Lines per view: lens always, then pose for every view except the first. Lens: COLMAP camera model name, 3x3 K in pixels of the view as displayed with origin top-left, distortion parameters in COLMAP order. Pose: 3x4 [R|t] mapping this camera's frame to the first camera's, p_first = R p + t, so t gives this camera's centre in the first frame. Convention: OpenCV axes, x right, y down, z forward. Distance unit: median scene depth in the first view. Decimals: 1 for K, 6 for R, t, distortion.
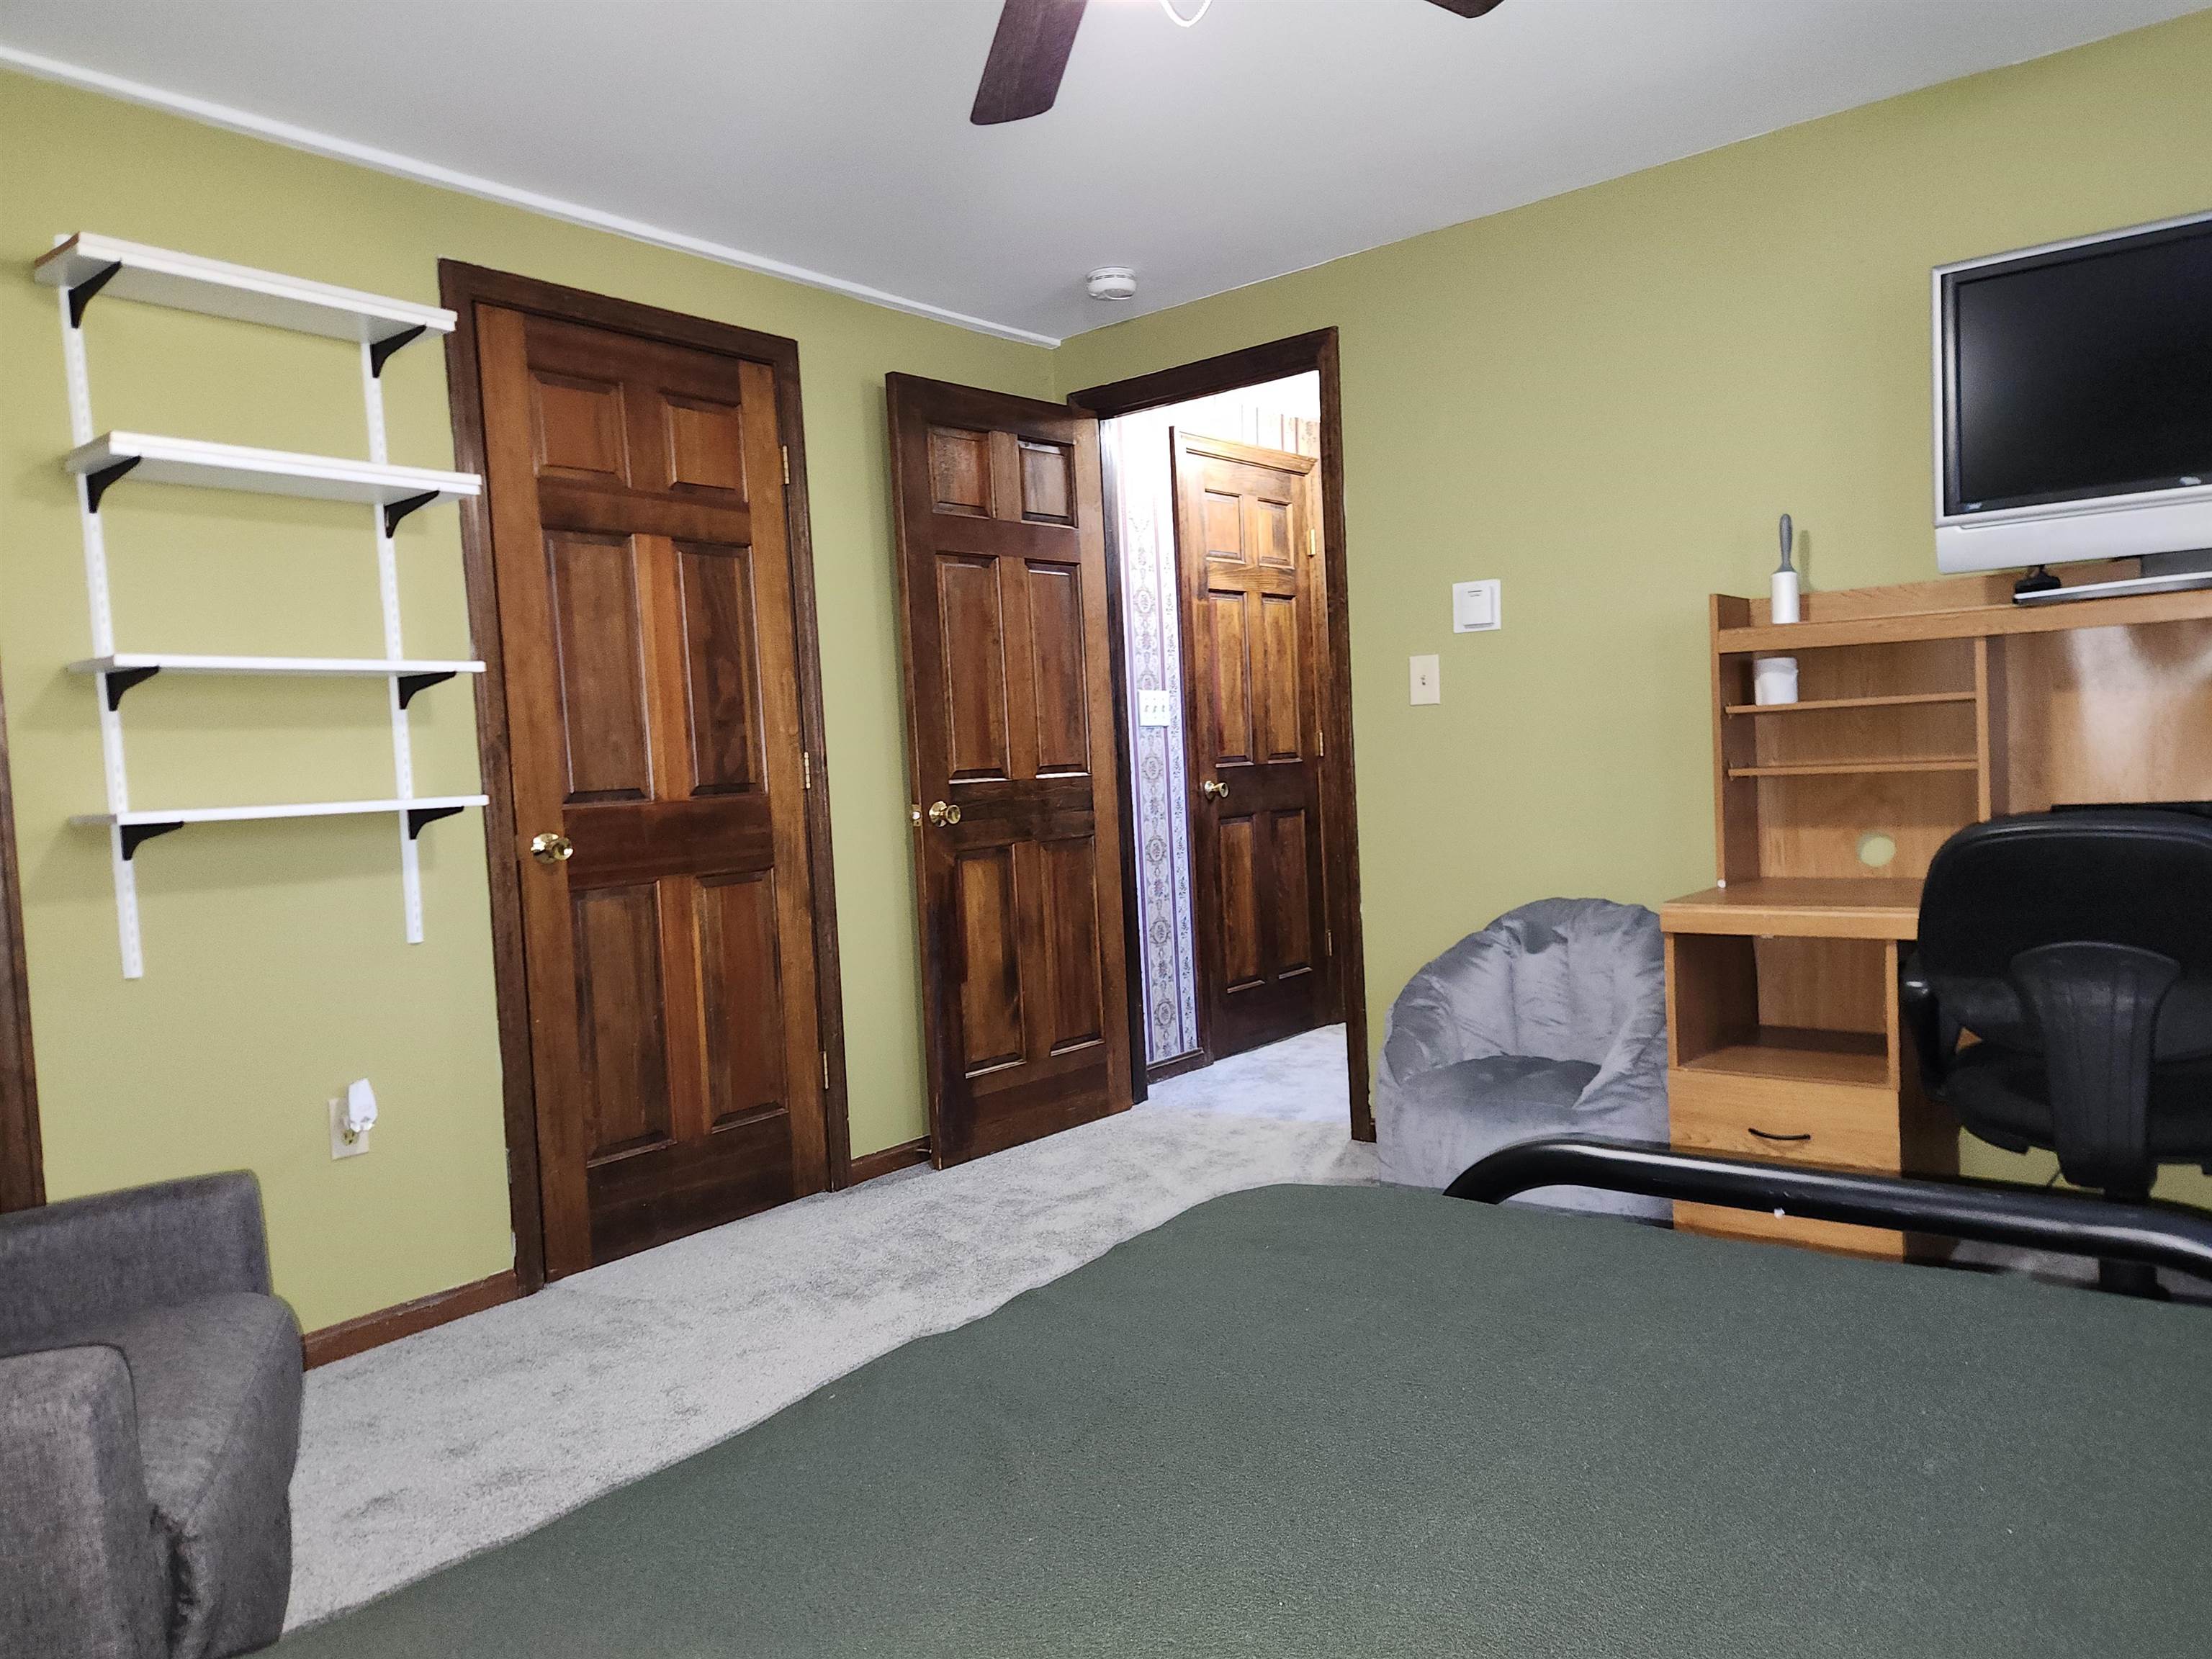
lens RADIAL K [[1475.0, 0, 1106.0], [0, 1475.0, 829.5], [0, 0, 1]] dist [0.001190, -0.000139]
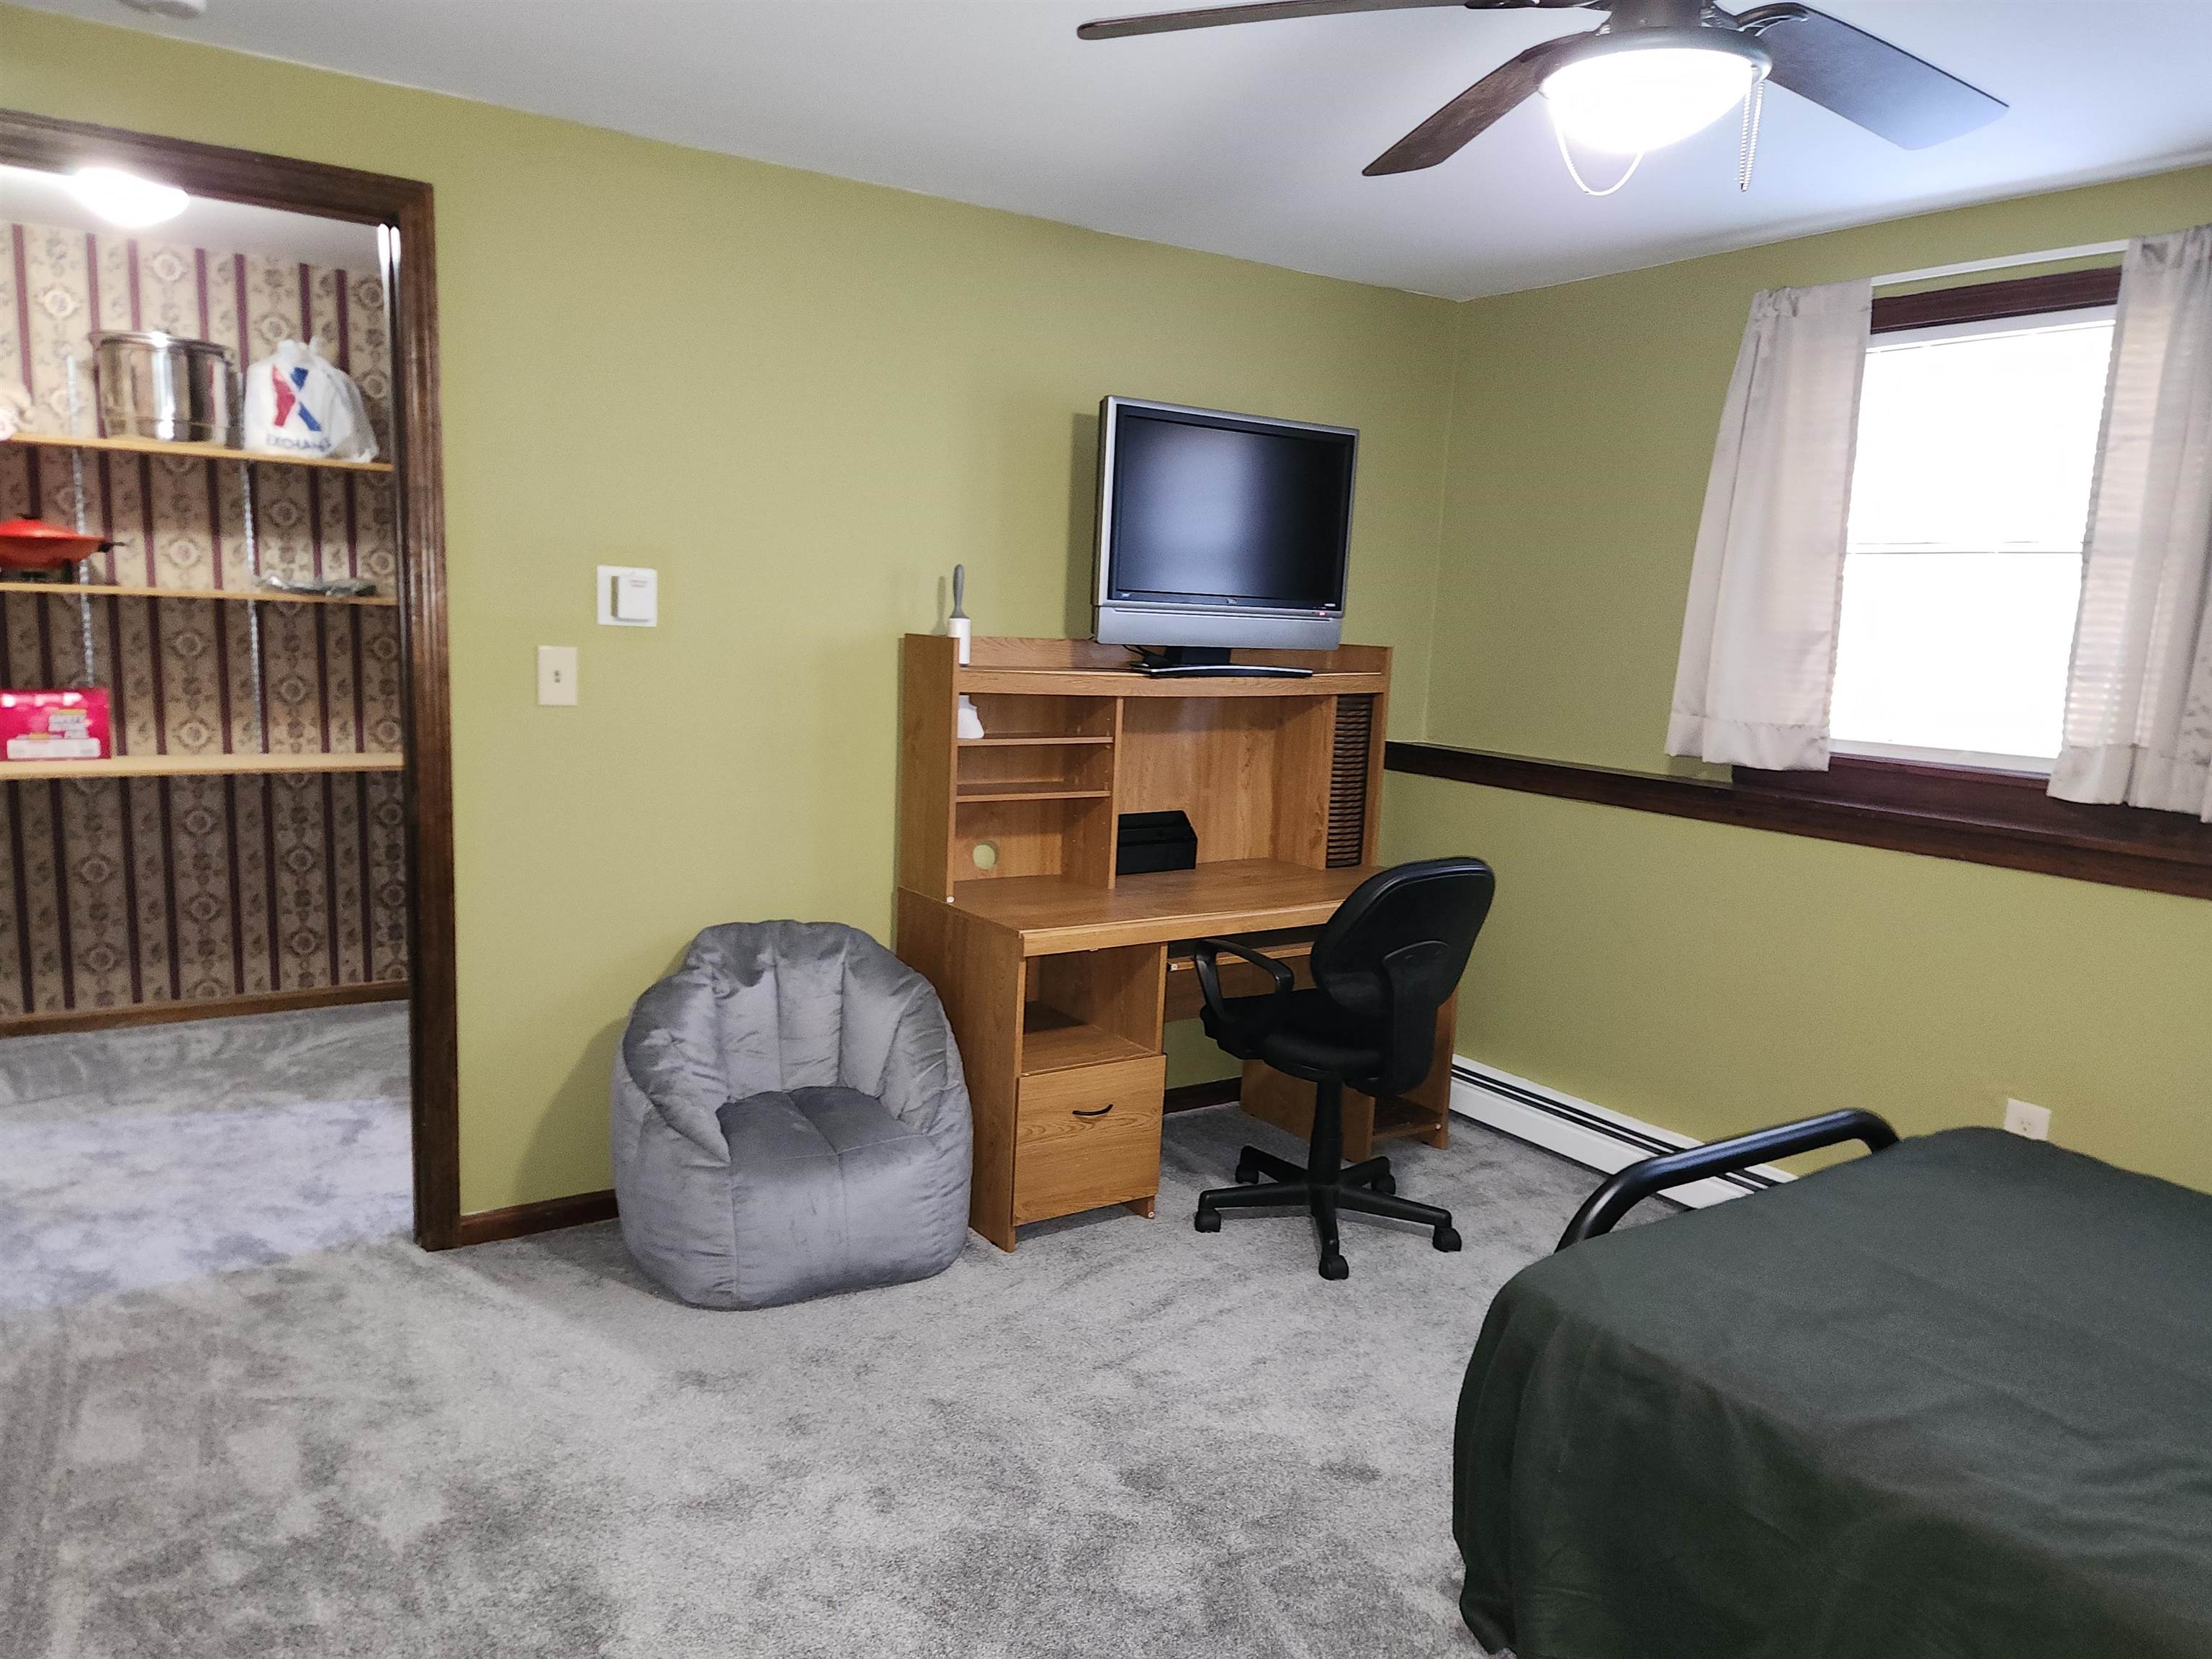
lens RADIAL K [[1490.8, 0, 1105.4], [0, 1490.8, 861.1], [0, 0, 1]] dist [0.000996, -0.000228]
pose [[0.276383, -0.088632, 0.956952, -0.565404], [-0.015679, 0.995190, 0.096702, -0.094070], [-0.960920, -0.041731, 0.273664, 0.531738]]
